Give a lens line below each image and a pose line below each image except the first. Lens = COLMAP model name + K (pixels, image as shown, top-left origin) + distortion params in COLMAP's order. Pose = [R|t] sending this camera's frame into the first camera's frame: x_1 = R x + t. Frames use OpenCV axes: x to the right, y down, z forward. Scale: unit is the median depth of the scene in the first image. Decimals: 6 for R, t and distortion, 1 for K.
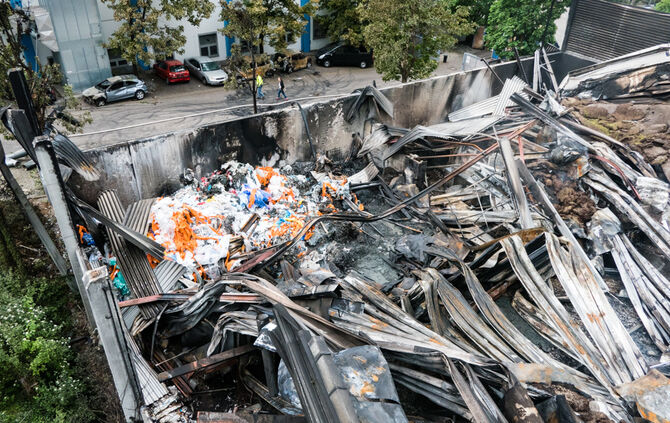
lens RADIAL K [[500.4, 0, 334.1], [0, 500.4, 210.7], [0, 0, 1]] dist [-0.009721, 0.006541]
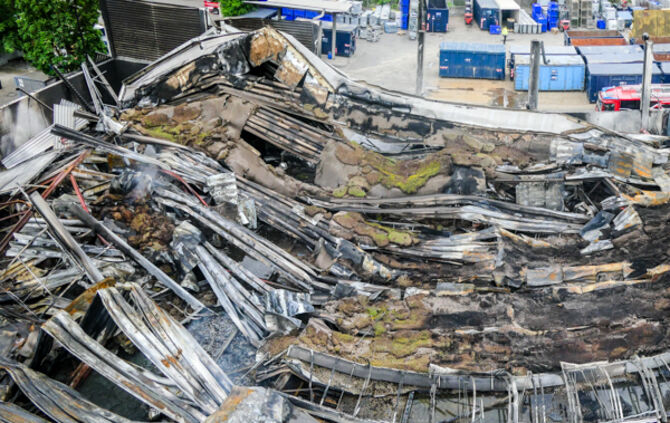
lens RADIAL K [[500.4, 0, 337.1], [0, 500.4, 209.5], [0, 0, 1]] dist [-0.009721, 0.006541]
pose [[0.800905, -0.351862, 0.484503, 0.279027], [0.326693, 0.934869, 0.138894, -0.056546], [-0.501819, 0.047043, 0.863693, 0.002771]]
